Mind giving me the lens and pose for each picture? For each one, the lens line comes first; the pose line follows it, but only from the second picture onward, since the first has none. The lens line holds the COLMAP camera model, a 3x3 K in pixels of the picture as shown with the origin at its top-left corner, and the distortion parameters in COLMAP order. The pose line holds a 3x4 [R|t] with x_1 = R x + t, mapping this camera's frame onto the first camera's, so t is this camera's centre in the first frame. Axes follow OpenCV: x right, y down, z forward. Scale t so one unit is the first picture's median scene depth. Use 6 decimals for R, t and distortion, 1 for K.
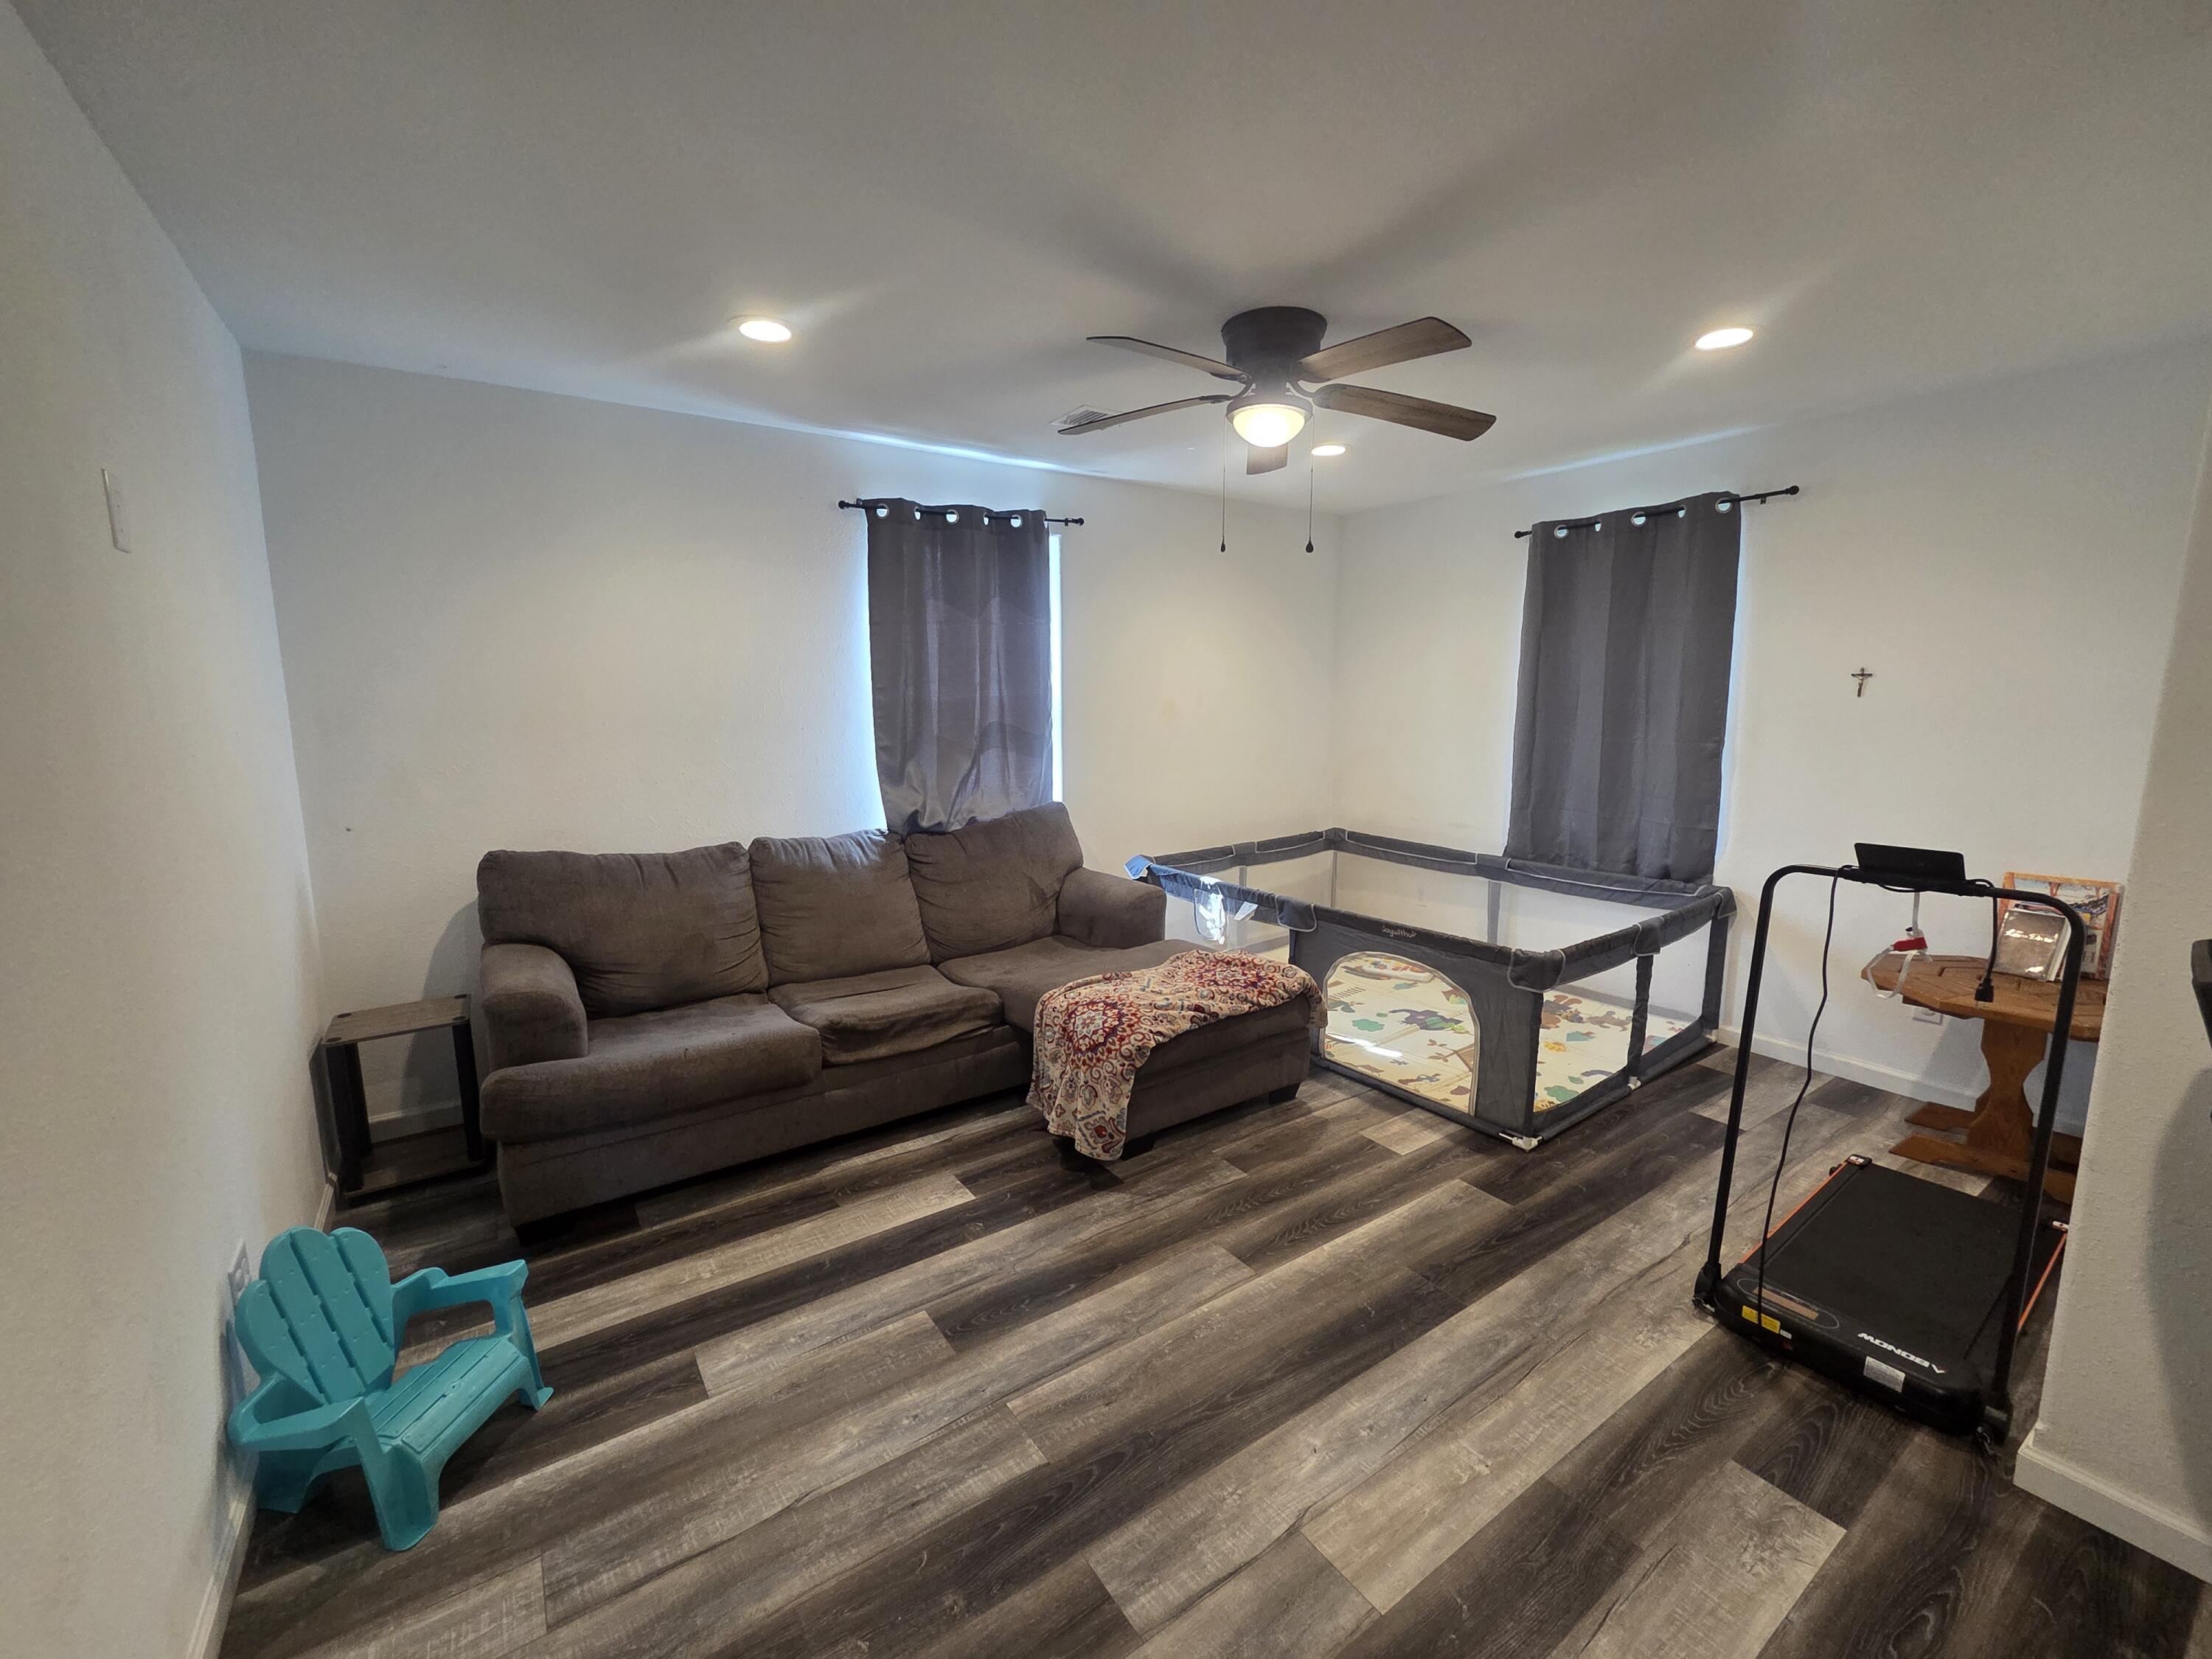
lens RADIAL K [[914.0, 0, 1108.4], [0, 914.0, 824.1], [0, 0, 1]] dist [0.001725, 0.000142]
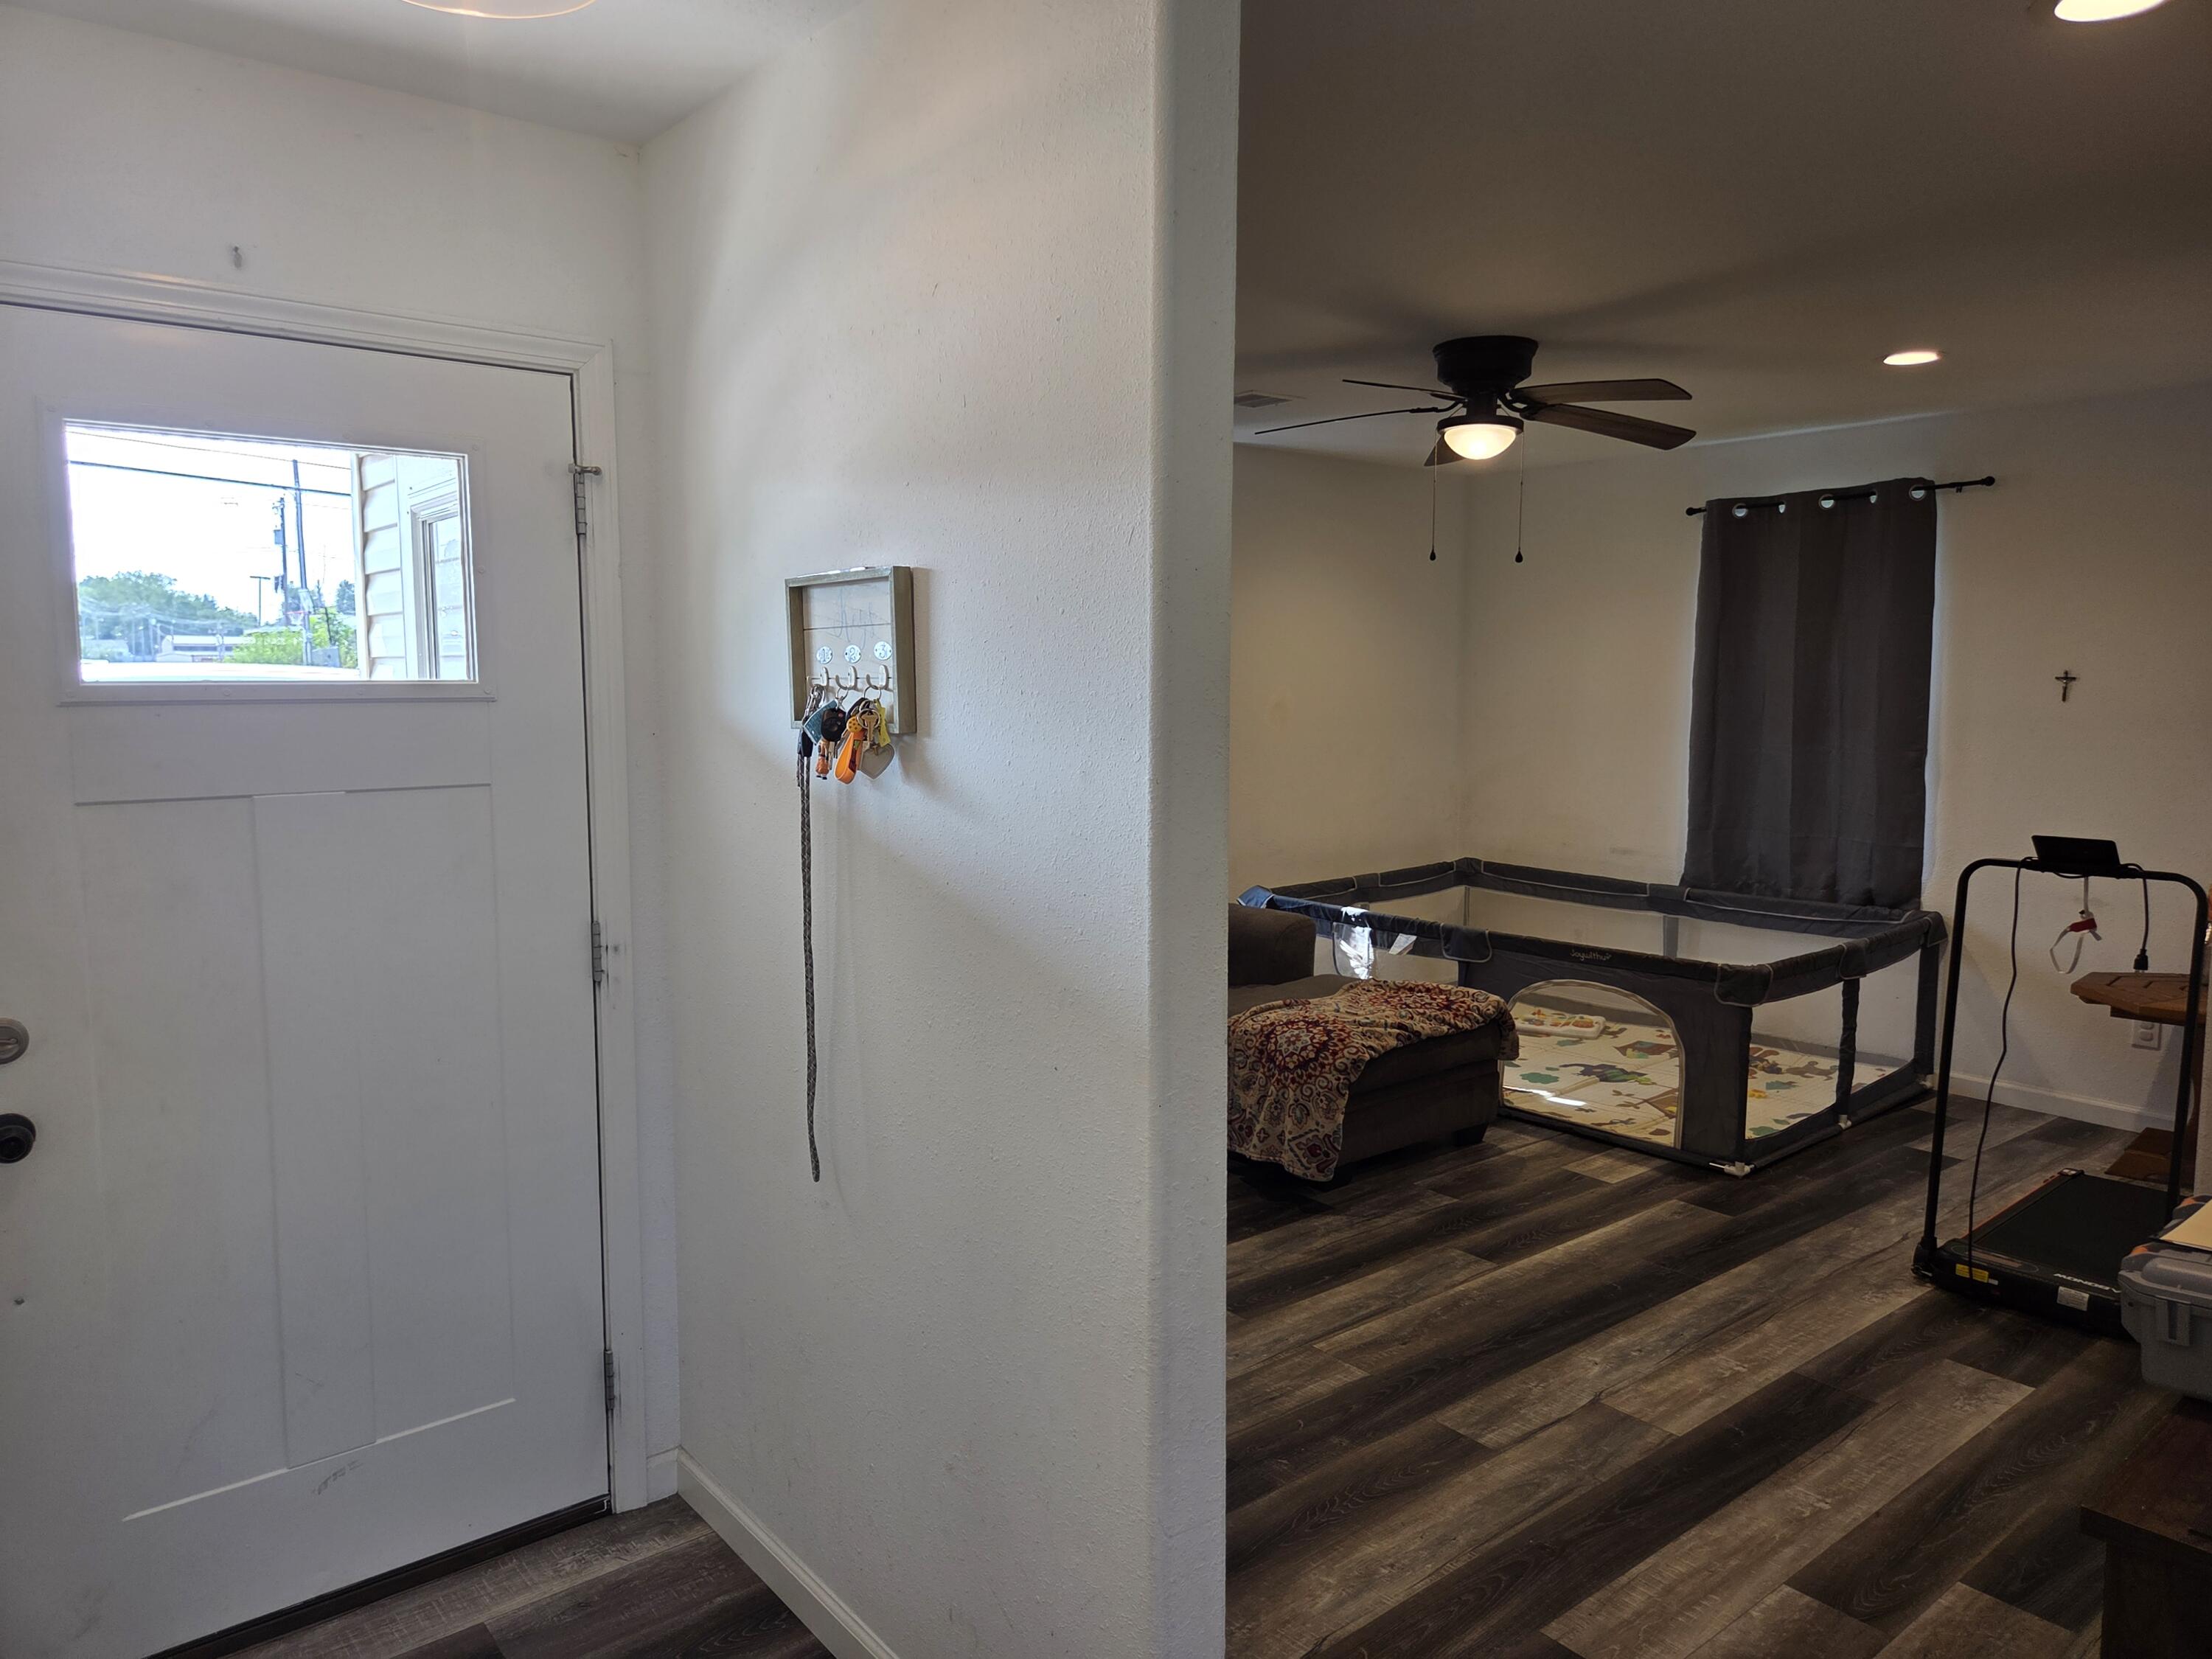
lens RADIAL K [[1485.8, 0, 1104.1], [0, 1485.8, 809.6], [0, 0, 1]] dist [0.064621, -0.048691]
pose [[0.996597, -0.002133, 0.082398, -0.350715], [0.006498, 0.998587, -0.052740, 0.056778], [-0.082169, 0.053096, 0.995203, -0.556756]]
